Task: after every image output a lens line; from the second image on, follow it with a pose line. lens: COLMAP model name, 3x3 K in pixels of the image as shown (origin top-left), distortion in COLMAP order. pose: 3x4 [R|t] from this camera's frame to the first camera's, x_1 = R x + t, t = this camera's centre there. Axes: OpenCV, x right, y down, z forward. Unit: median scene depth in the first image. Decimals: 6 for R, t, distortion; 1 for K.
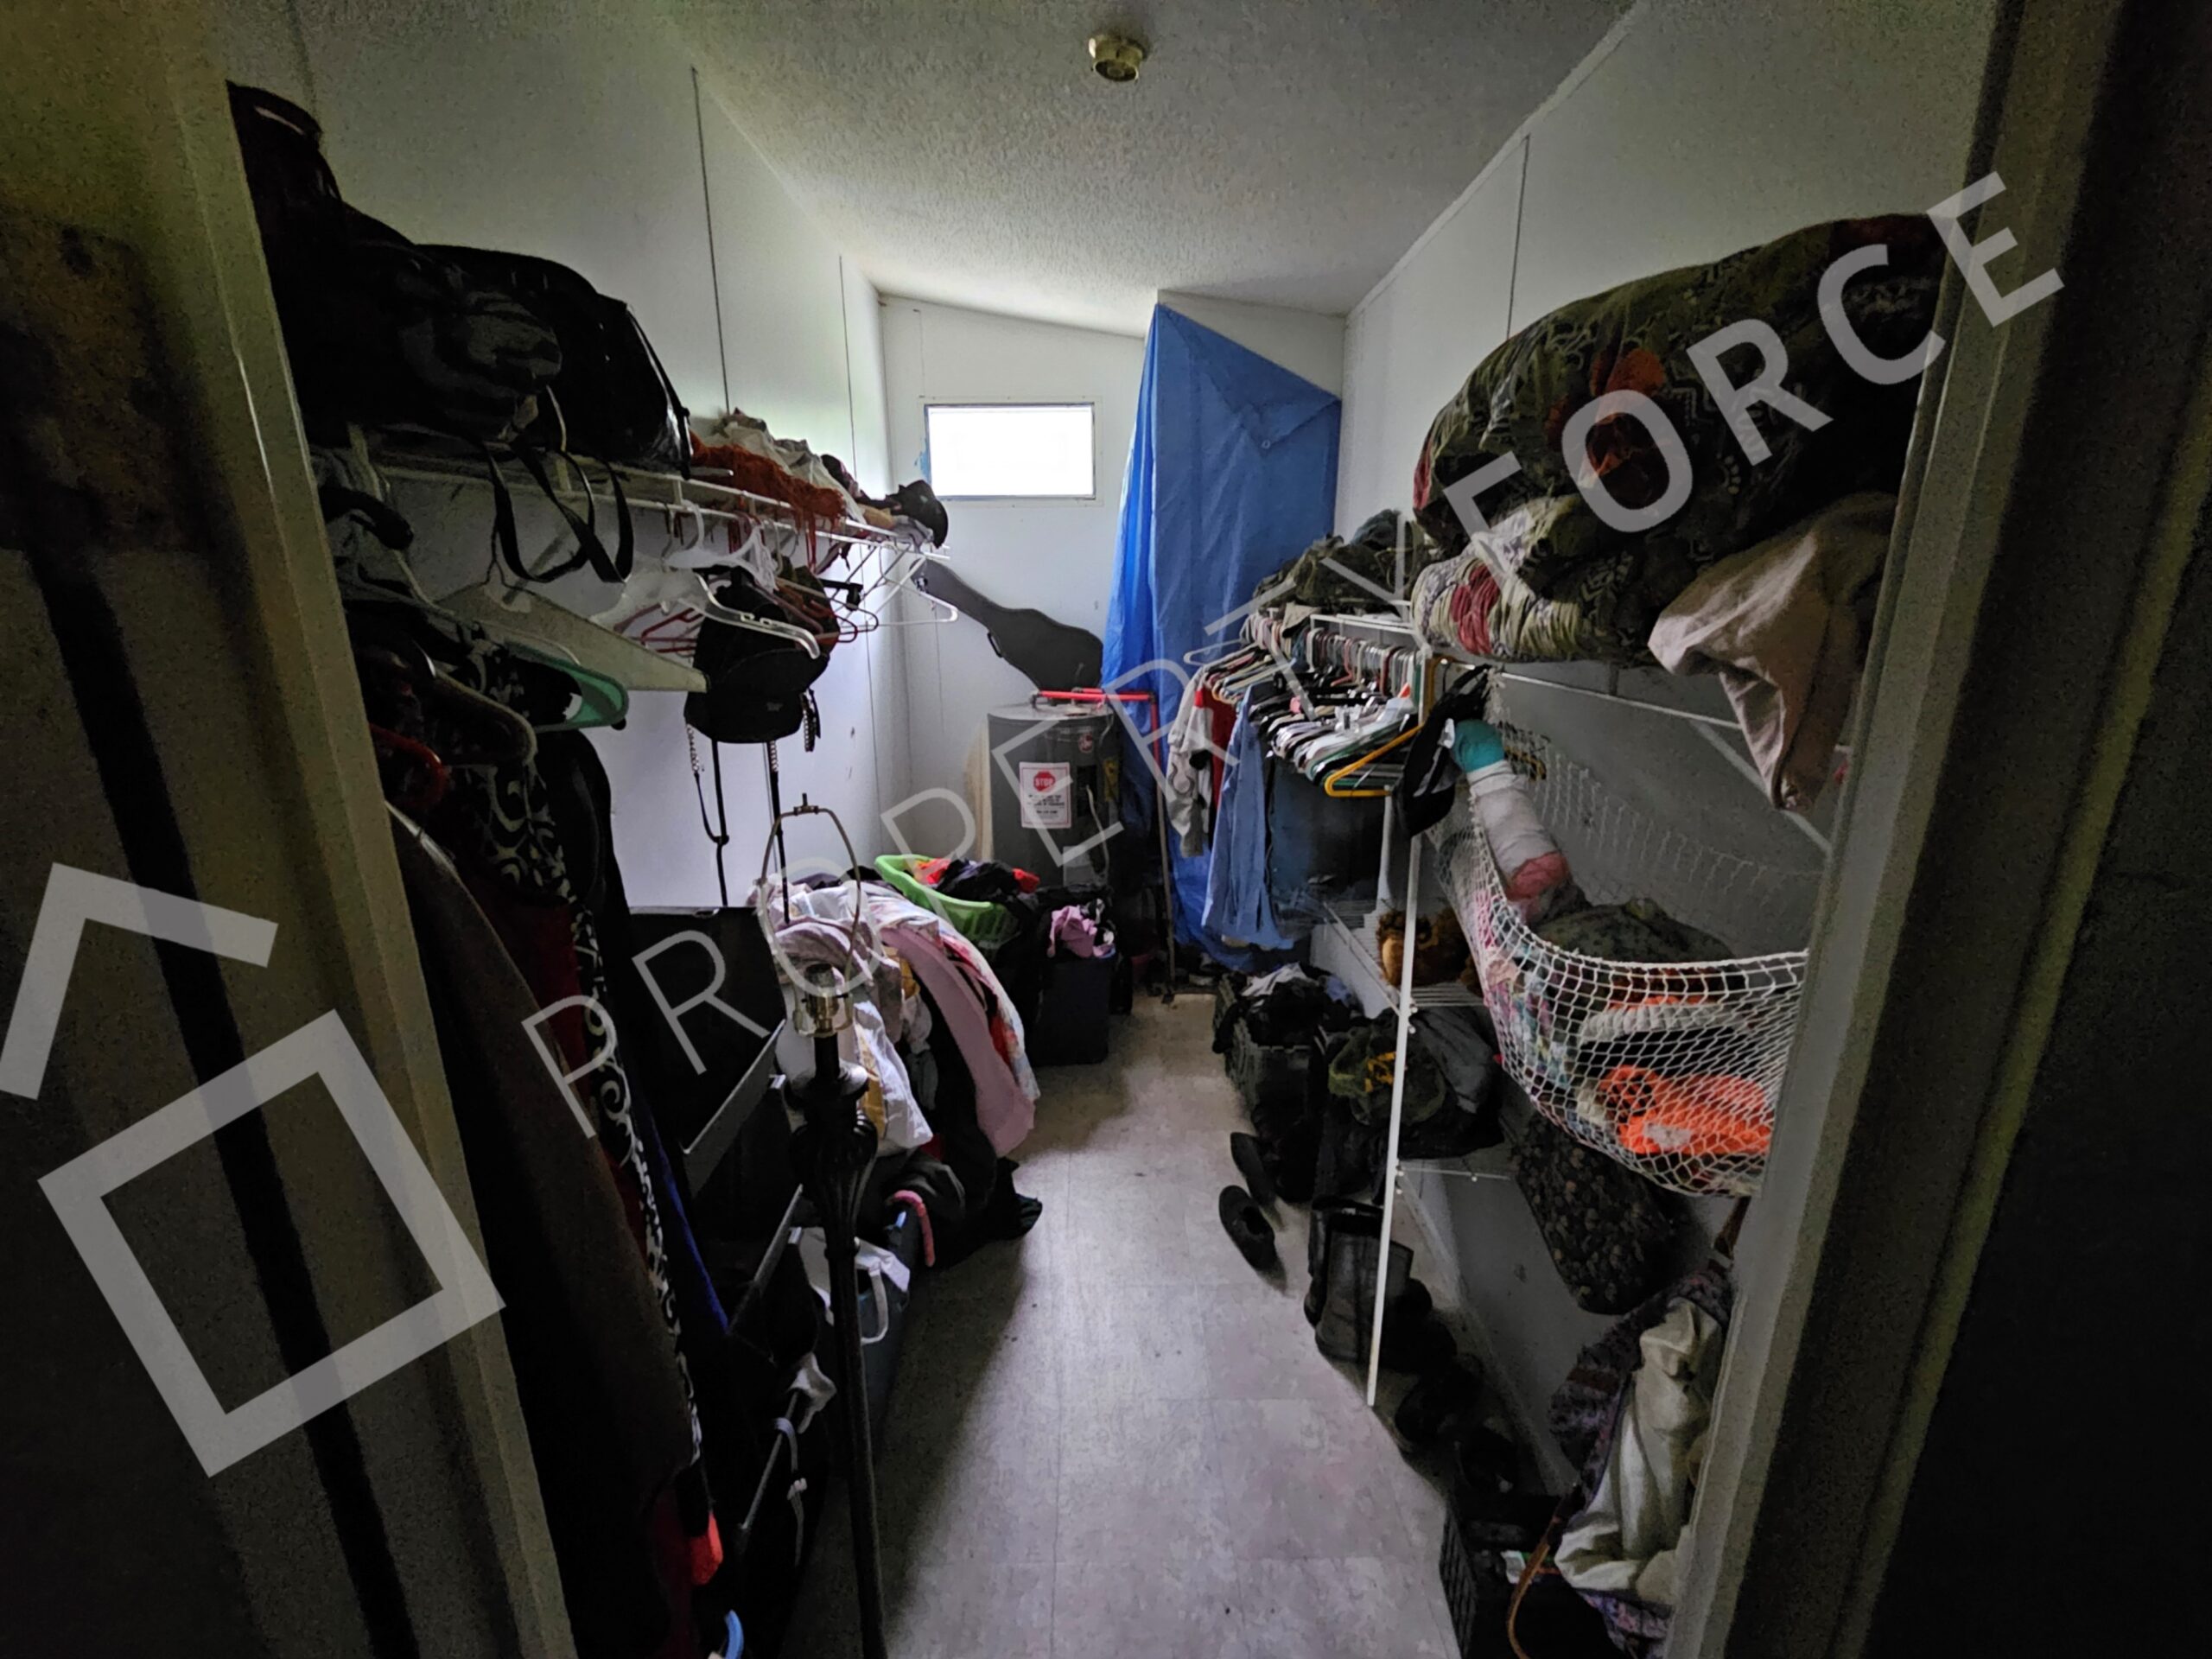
lens RADIAL K [[918.9, 0, 1114.4], [0, 918.9, 832.5], [0, 0, 1]] dist [-0.008540, 0.000008]
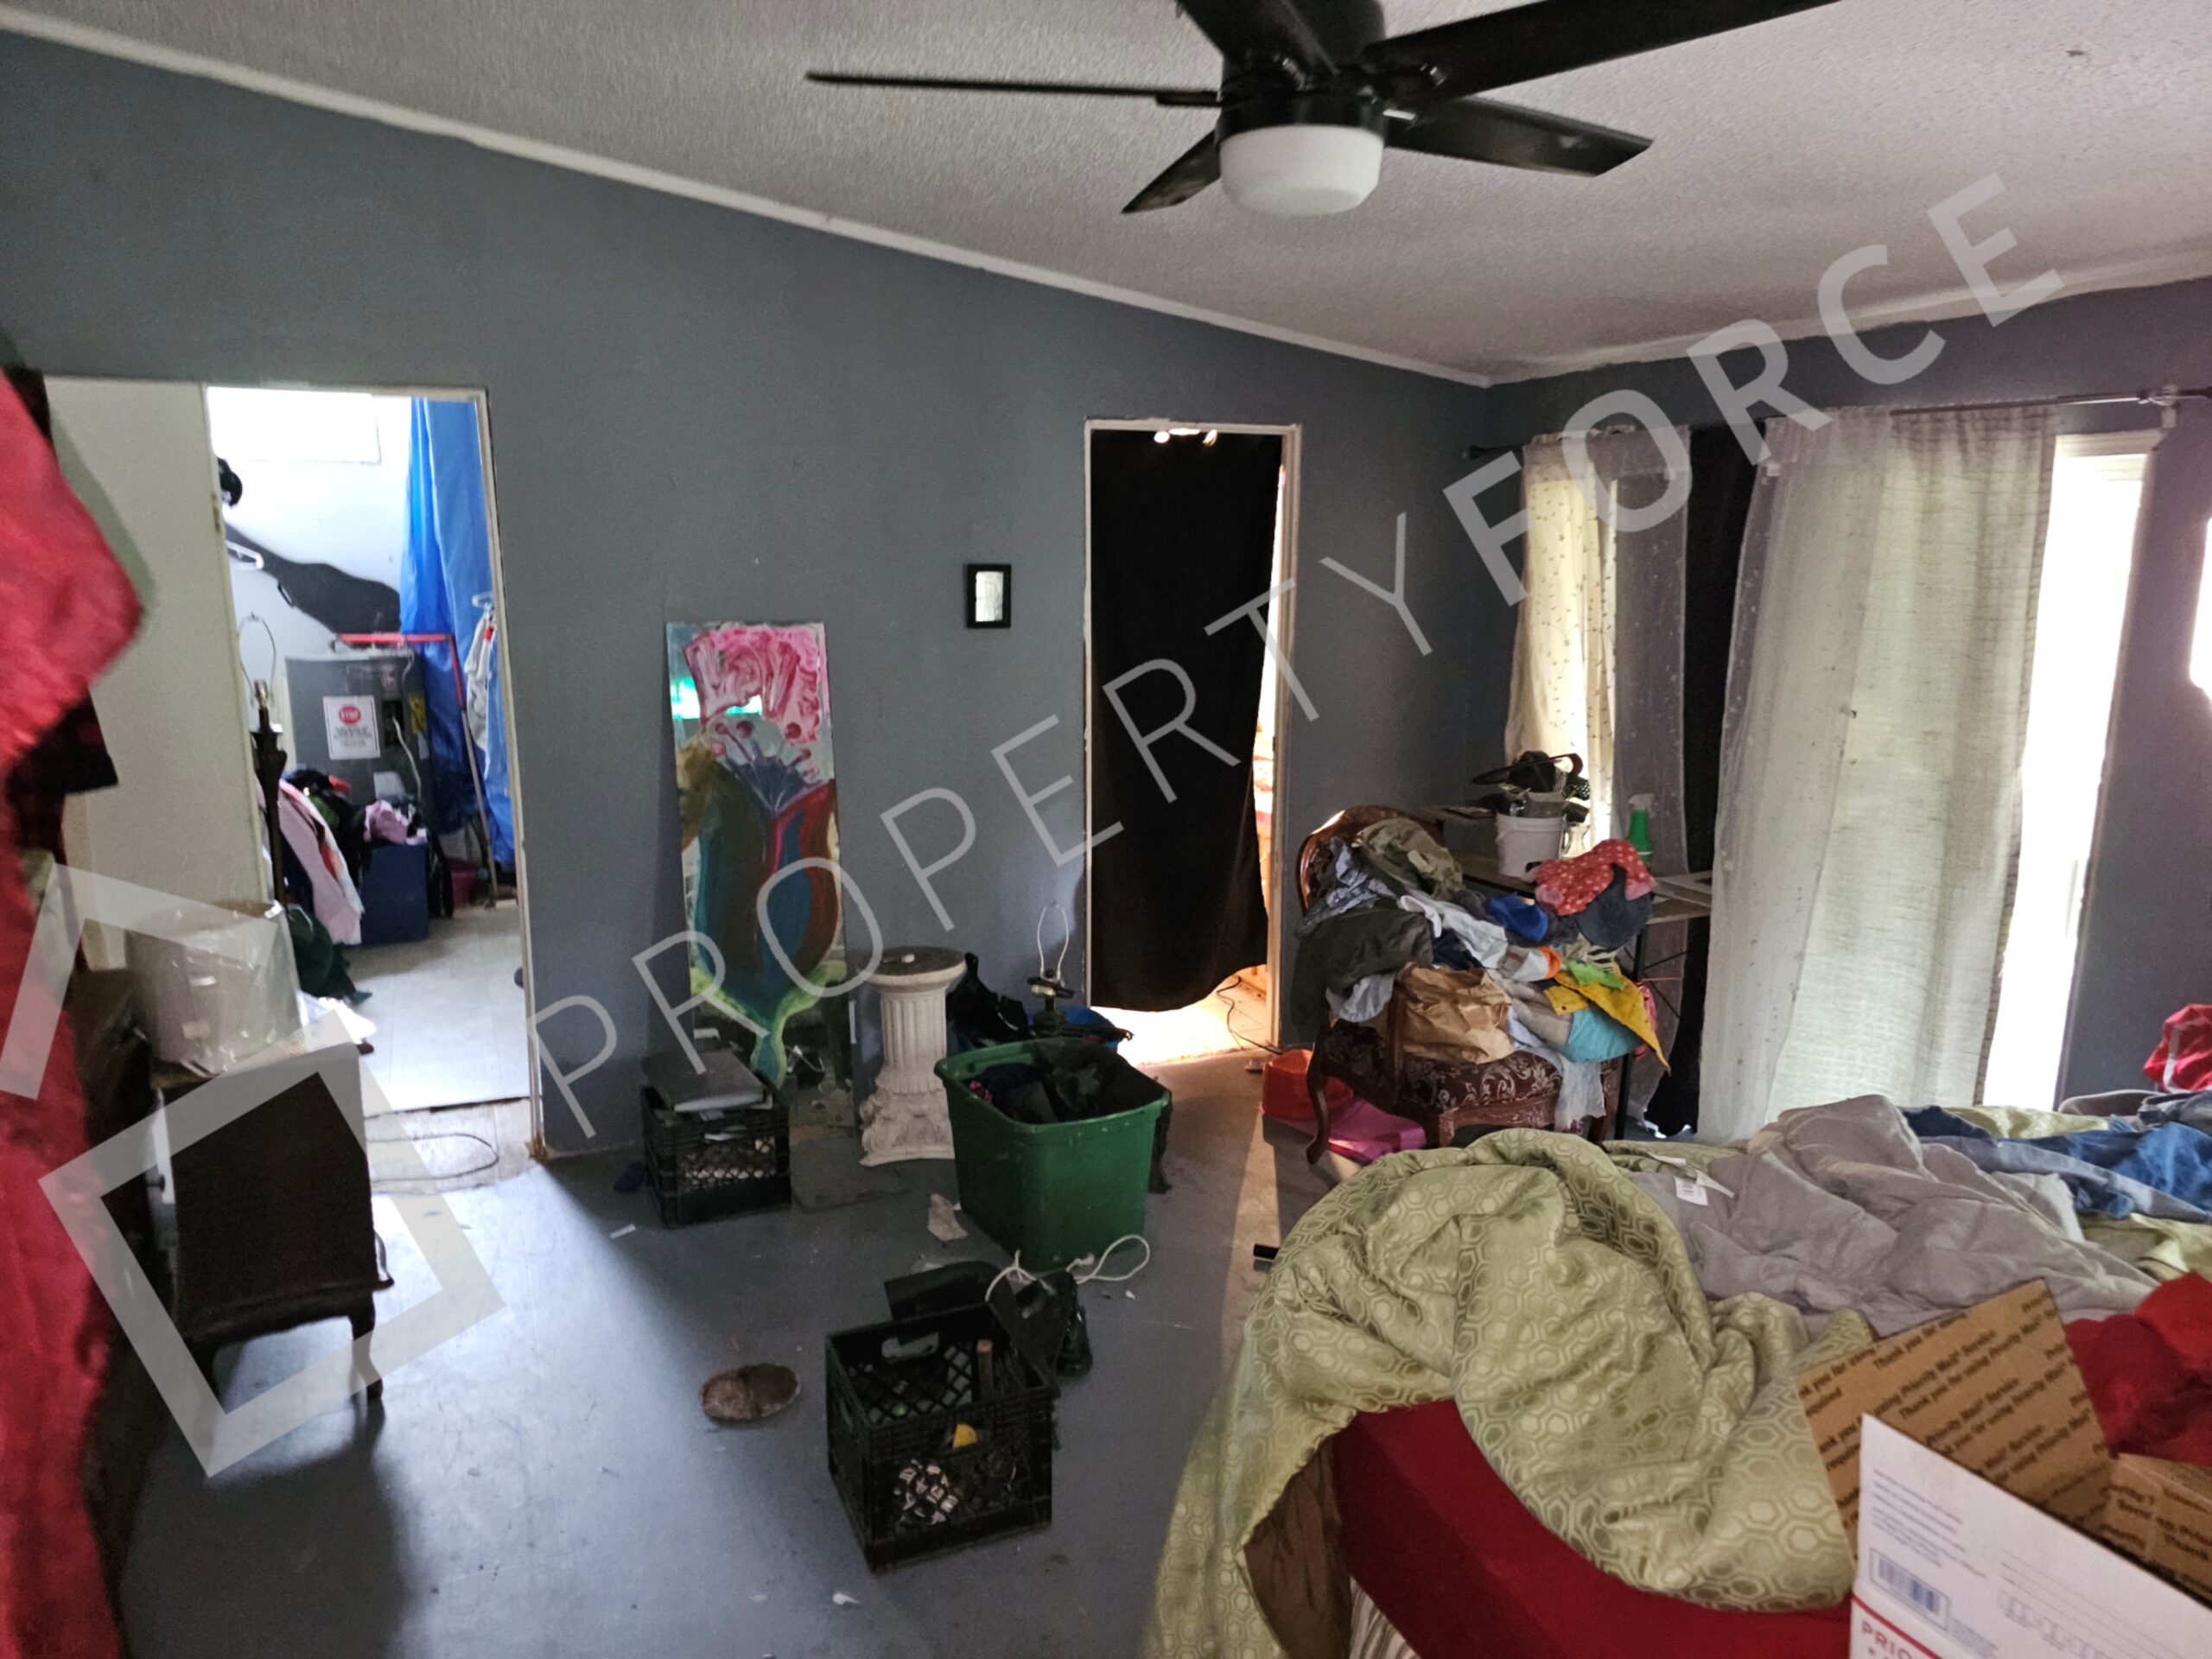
lens RADIAL K [[1478.1, 0, 1110.7], [0, 1478.1, 846.3], [0, 0, 1]] dist [0.070509, -0.064436]
pose [[0.918988, -0.071460, 0.387756, 0.055734], [0.100465, 0.993418, -0.055024, 0.297343], [-0.381272, 0.089522, 0.920118, -1.014709]]
